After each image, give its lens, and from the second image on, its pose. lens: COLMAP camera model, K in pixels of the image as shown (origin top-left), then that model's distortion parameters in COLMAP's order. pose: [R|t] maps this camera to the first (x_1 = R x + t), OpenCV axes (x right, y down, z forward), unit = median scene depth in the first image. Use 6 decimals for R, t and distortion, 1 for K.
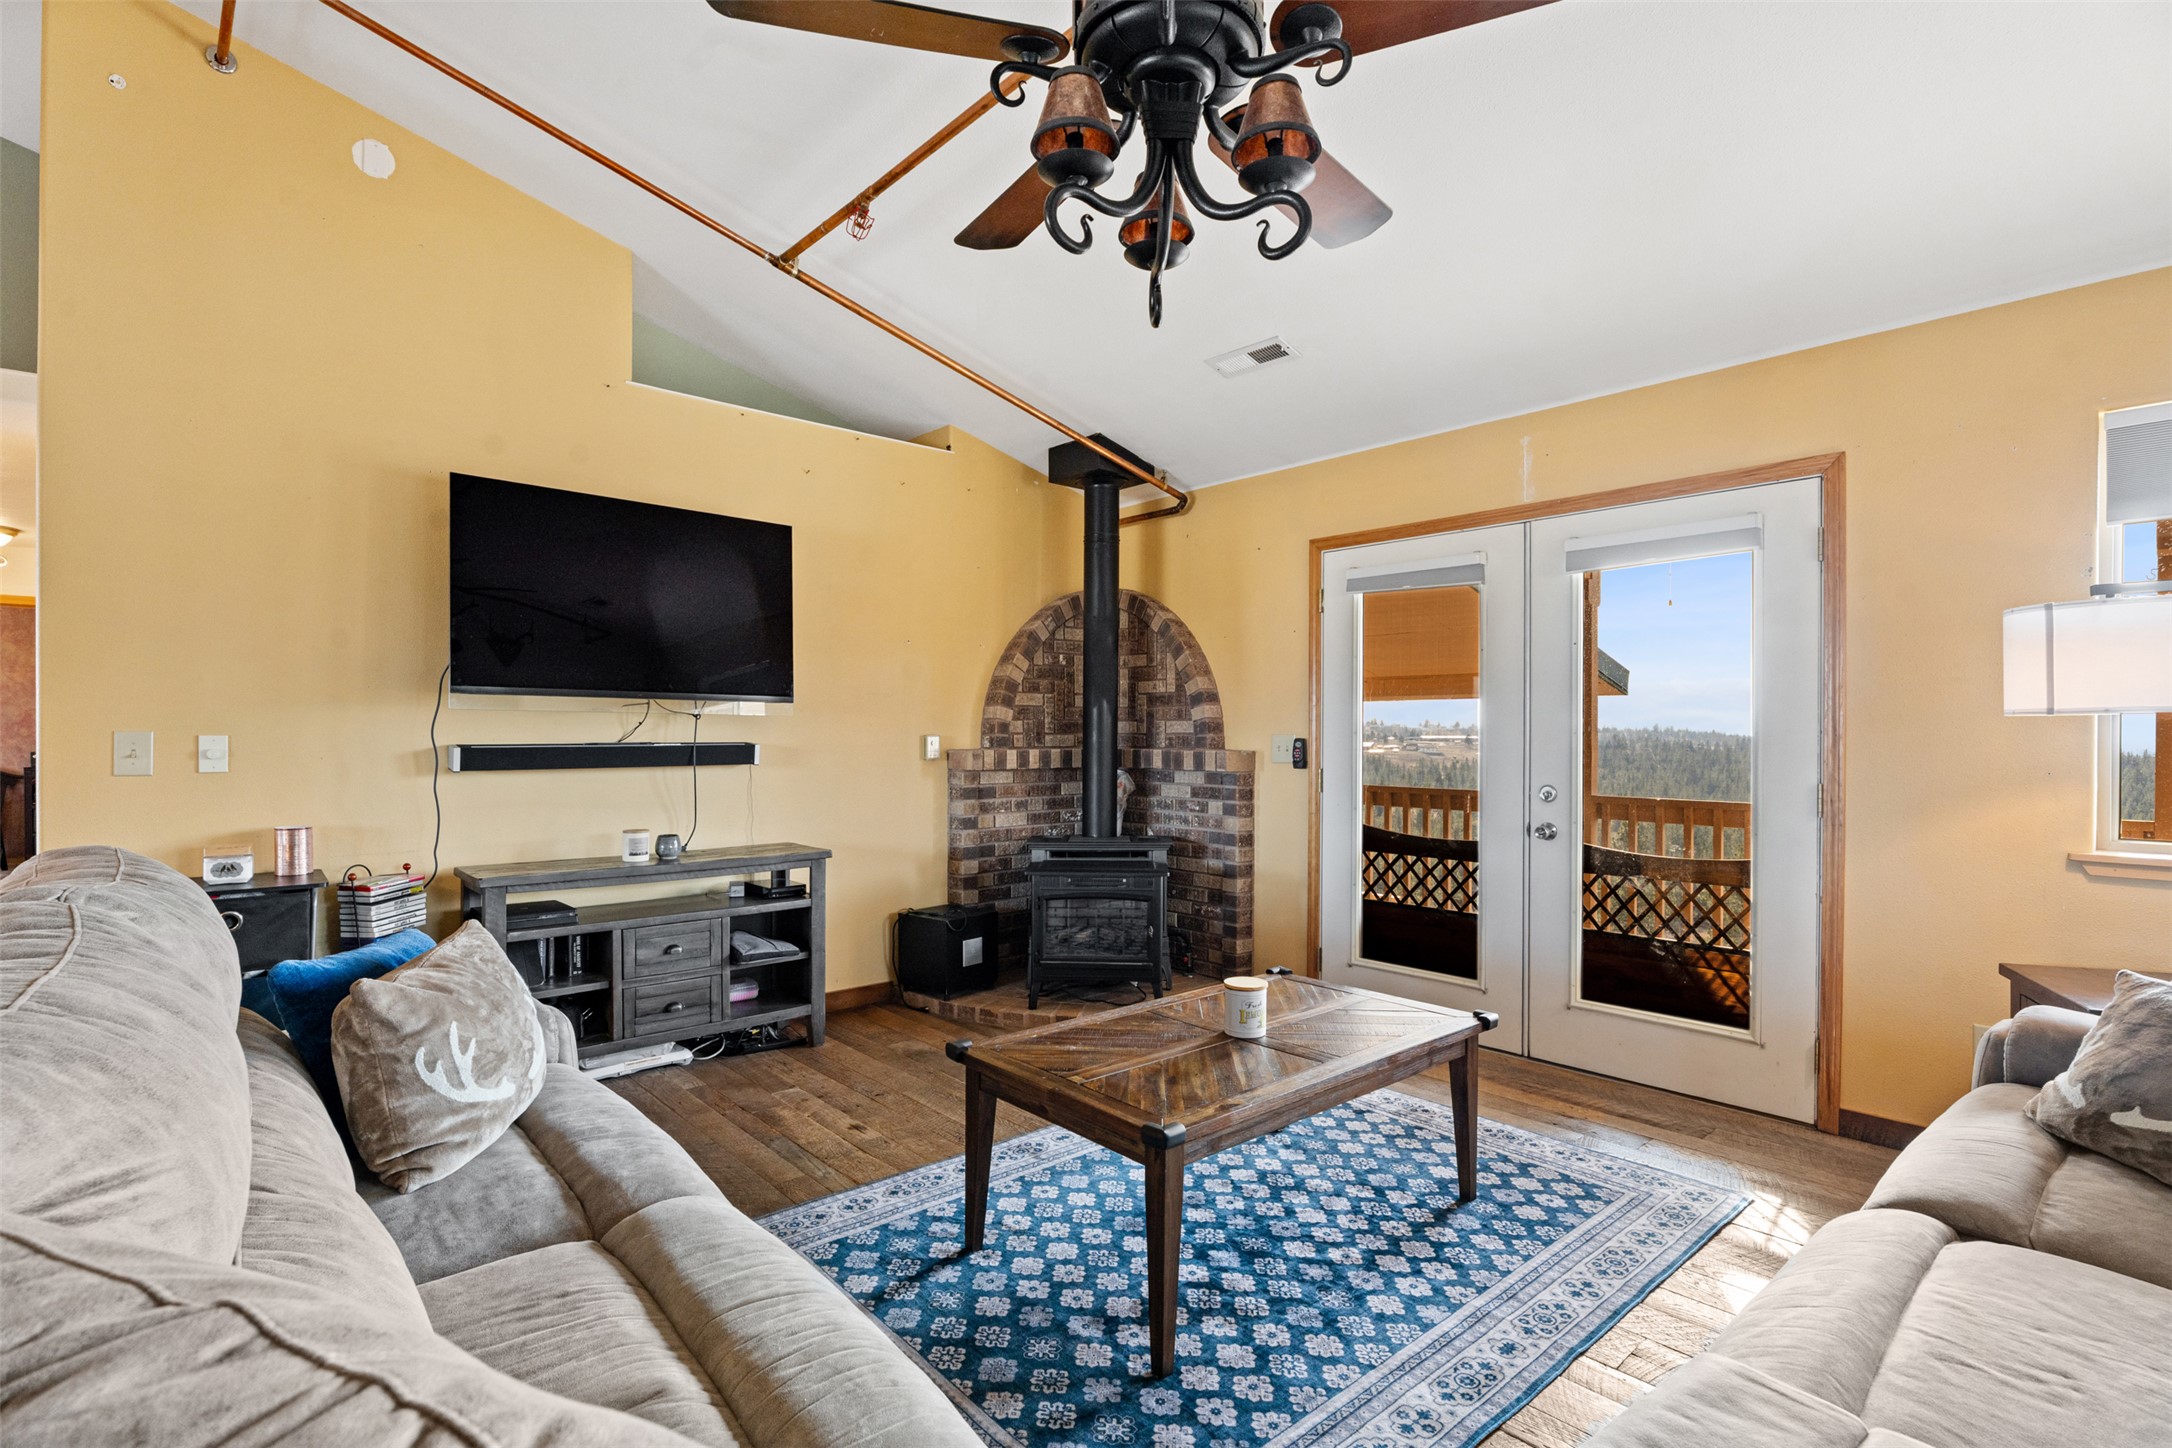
lens RADIAL K [[1022.7, 0, 1078.5], [0, 1022.7, 716.6], [0, 0, 1]] dist [-0.001546, 0.000057]
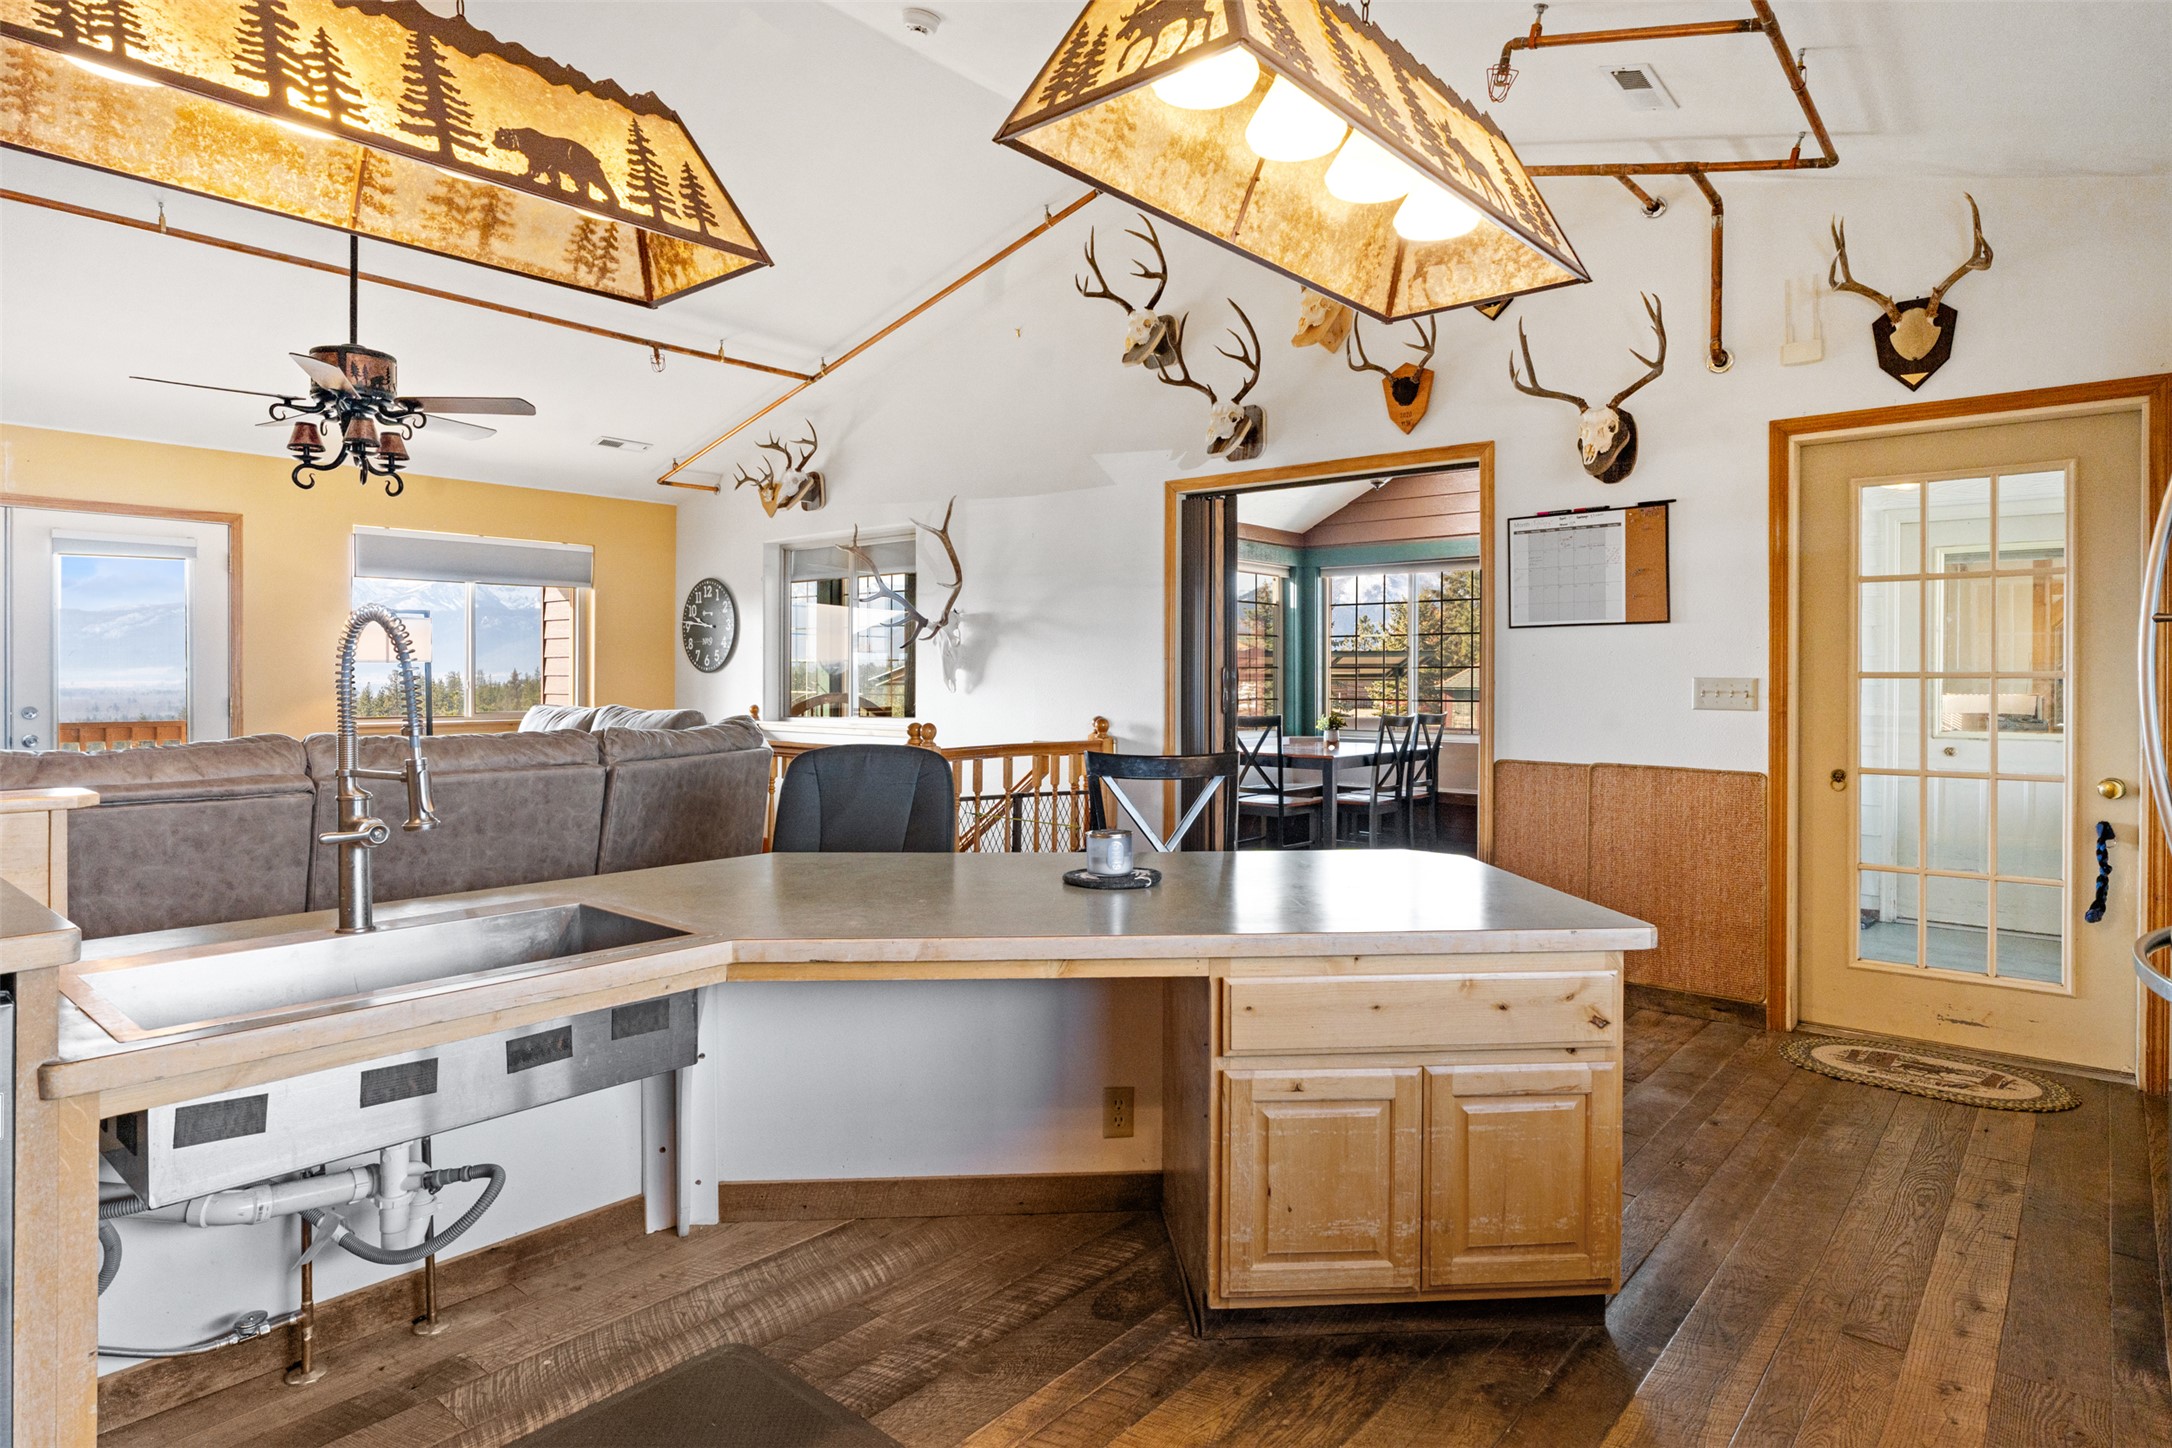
lens RADIAL K [[1226.7, 0, 1082.1], [0, 1226.7, 713.7], [0, 0, 1]] dist [0.000907, 0.001023]
pose [[-0.132607, -0.031424, 0.990670, -1.181673], [-0.022650, 0.999332, 0.028667, -0.000390], [-0.990910, -0.018637, -0.133230, -0.145664]]
